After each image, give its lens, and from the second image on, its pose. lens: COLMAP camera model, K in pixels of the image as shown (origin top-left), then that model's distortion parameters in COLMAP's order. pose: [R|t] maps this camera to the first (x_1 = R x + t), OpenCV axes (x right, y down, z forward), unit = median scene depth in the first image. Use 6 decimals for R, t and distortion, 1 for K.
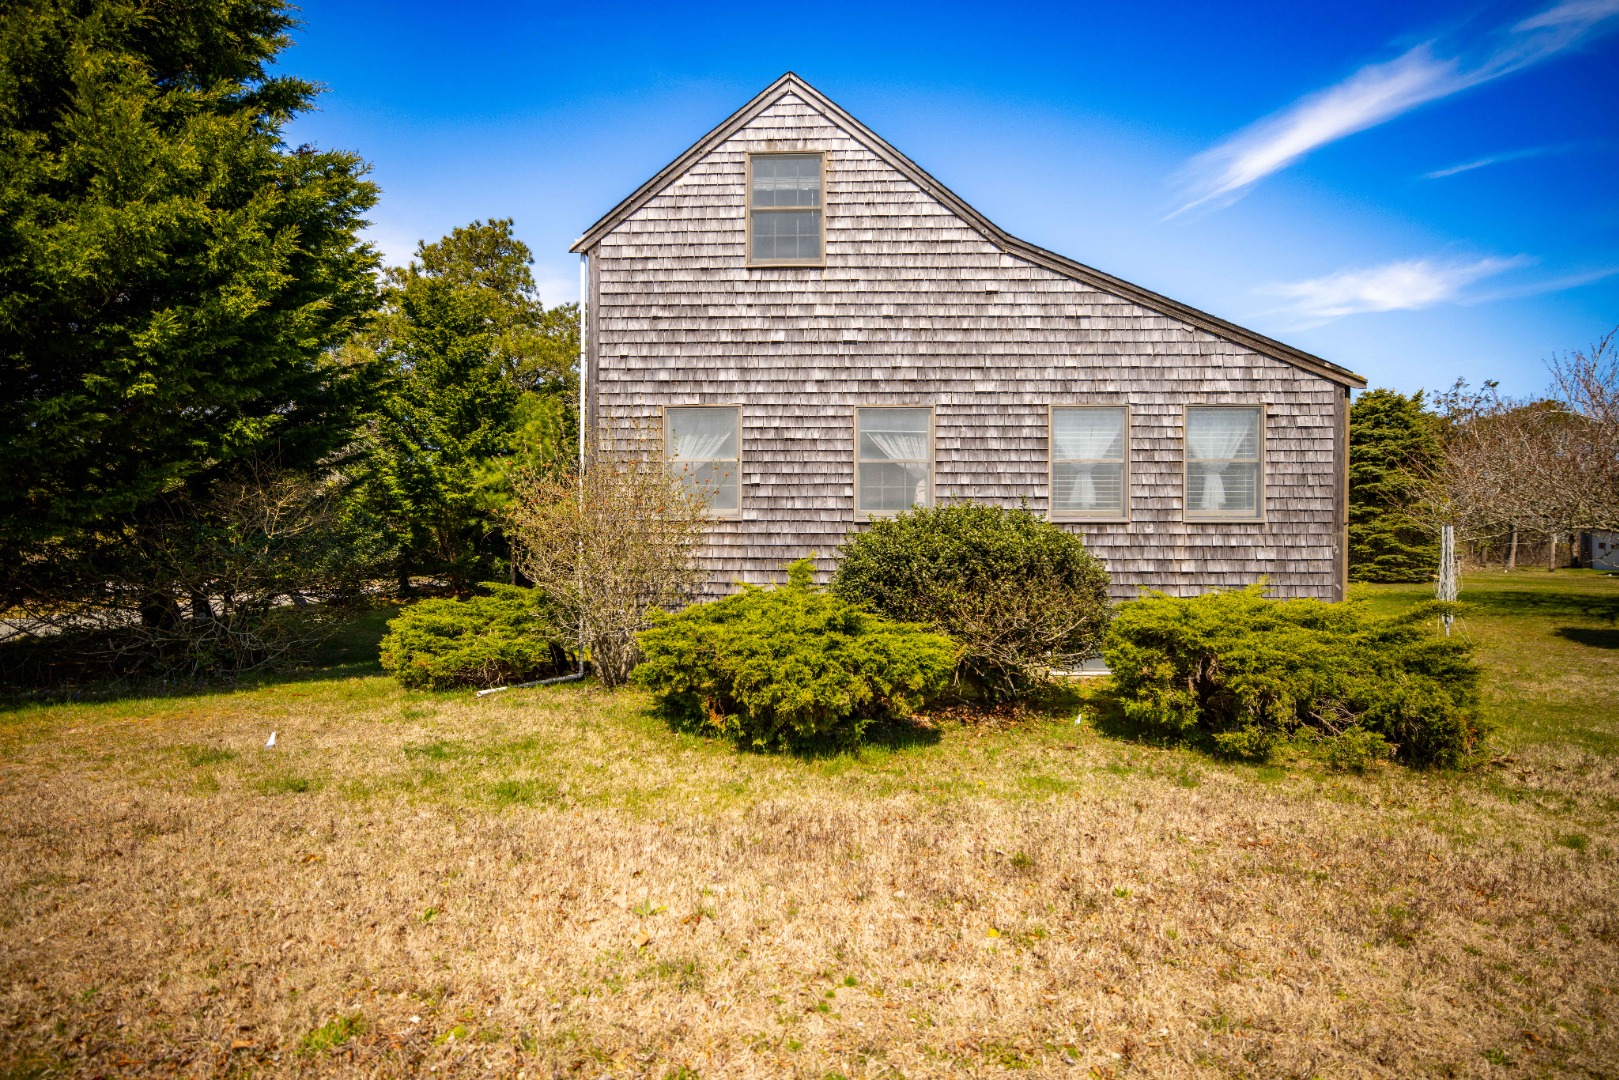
lens RADIAL K [[883.4, 0, 809.4], [0, 883.4, 541.7], [0, 0, 1]] dist [0.000795, 0.000127]
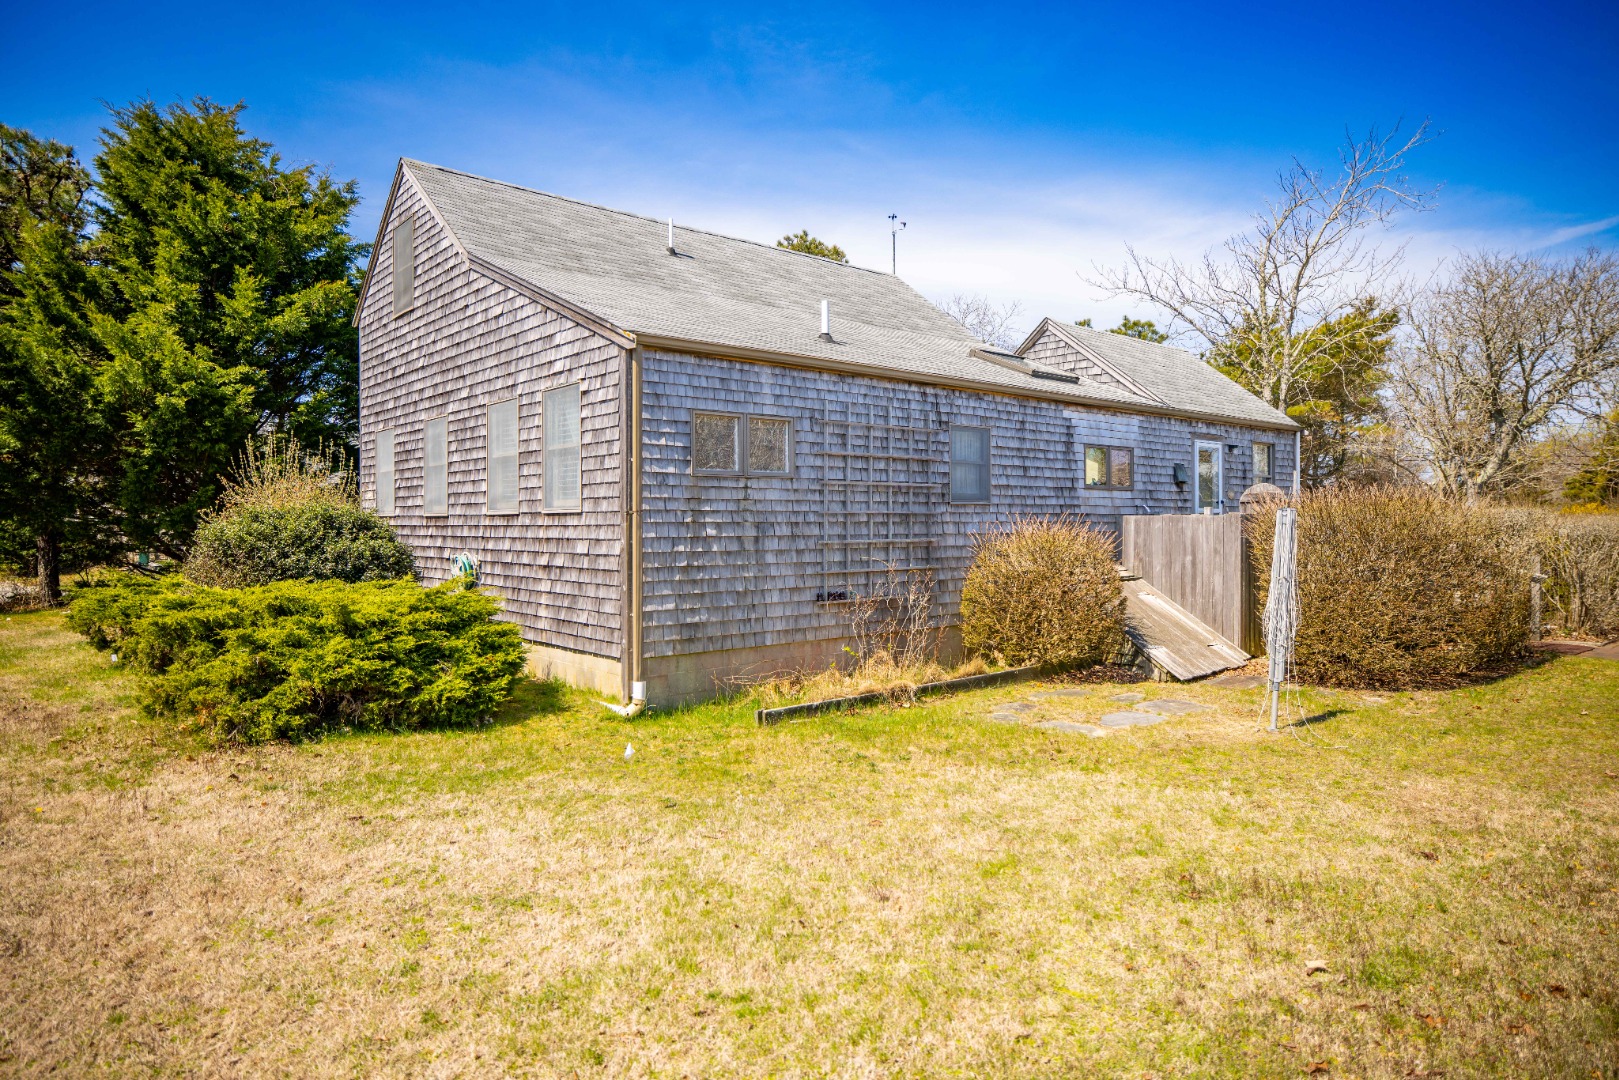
lens RADIAL K [[974.0, 0, 809.2], [0, 974.0, 536.3], [0, 0, 1]] dist [-0.000648, -0.000043]
pose [[0.660542, 0.005237, -0.750771, 1.405559], [0.003450, 0.999944, 0.010011, -0.006635], [0.750781, -0.009203, 0.660487, 0.518833]]
